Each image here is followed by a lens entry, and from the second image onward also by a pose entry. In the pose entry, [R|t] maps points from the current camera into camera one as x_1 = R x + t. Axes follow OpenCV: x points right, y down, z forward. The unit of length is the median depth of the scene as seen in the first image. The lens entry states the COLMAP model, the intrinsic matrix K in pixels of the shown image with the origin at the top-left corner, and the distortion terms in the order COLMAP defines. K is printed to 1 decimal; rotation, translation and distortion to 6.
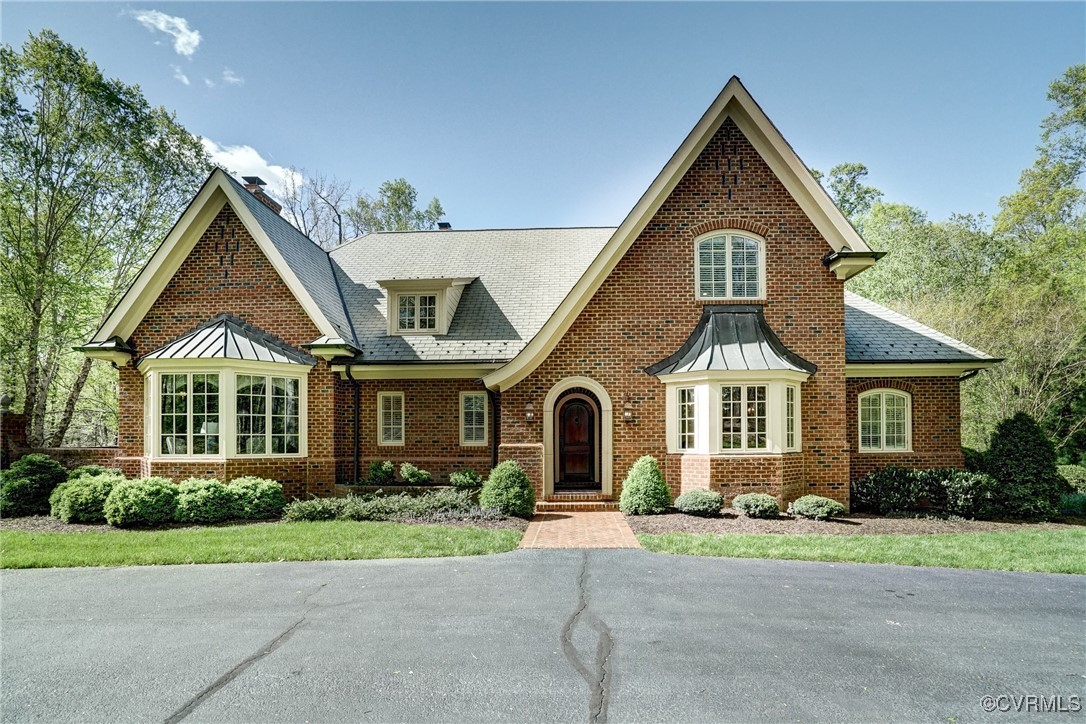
lens RADIAL K [[527.1, 0, 543.1], [0, 527.1, 430.1], [0, 0, 1]] dist [-0.029980, 0.000092]
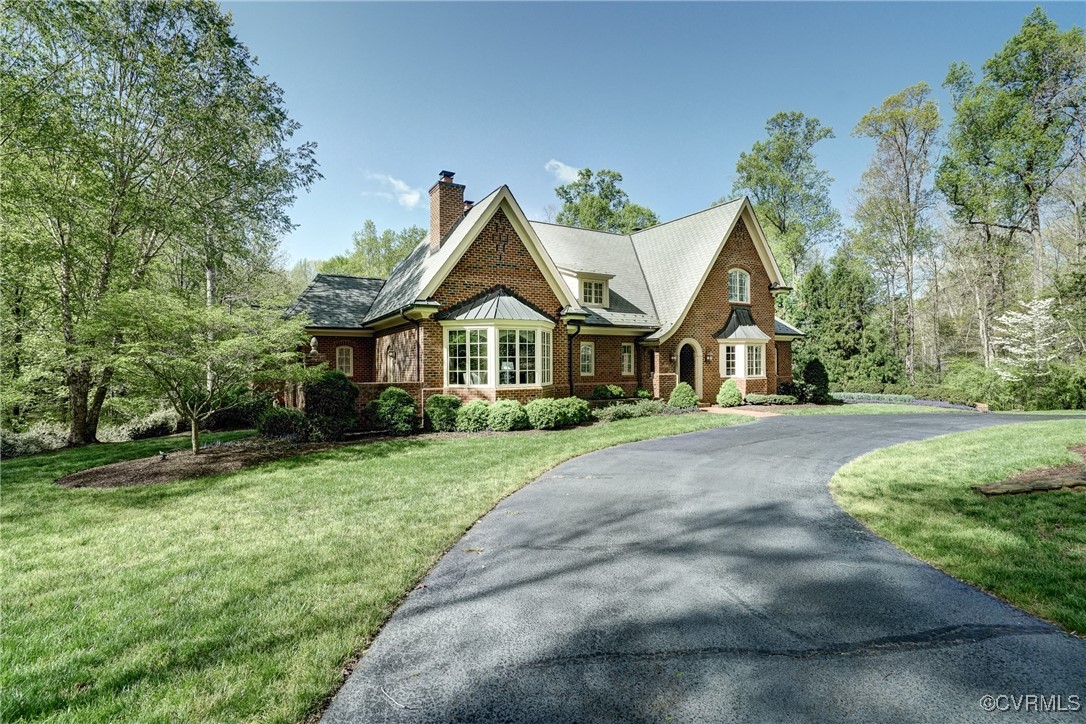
lens RADIAL K [[508.0, 0, 539.9], [0, 508.0, 356.1], [0, 0, 1]] dist [-0.044846, 0.000645]
pose [[0.842883, 0.006124, 0.538062, -1.379072], [-0.006606, 0.999978, -0.001032, -0.031235], [-0.538057, -0.002685, 0.842904, -0.254501]]
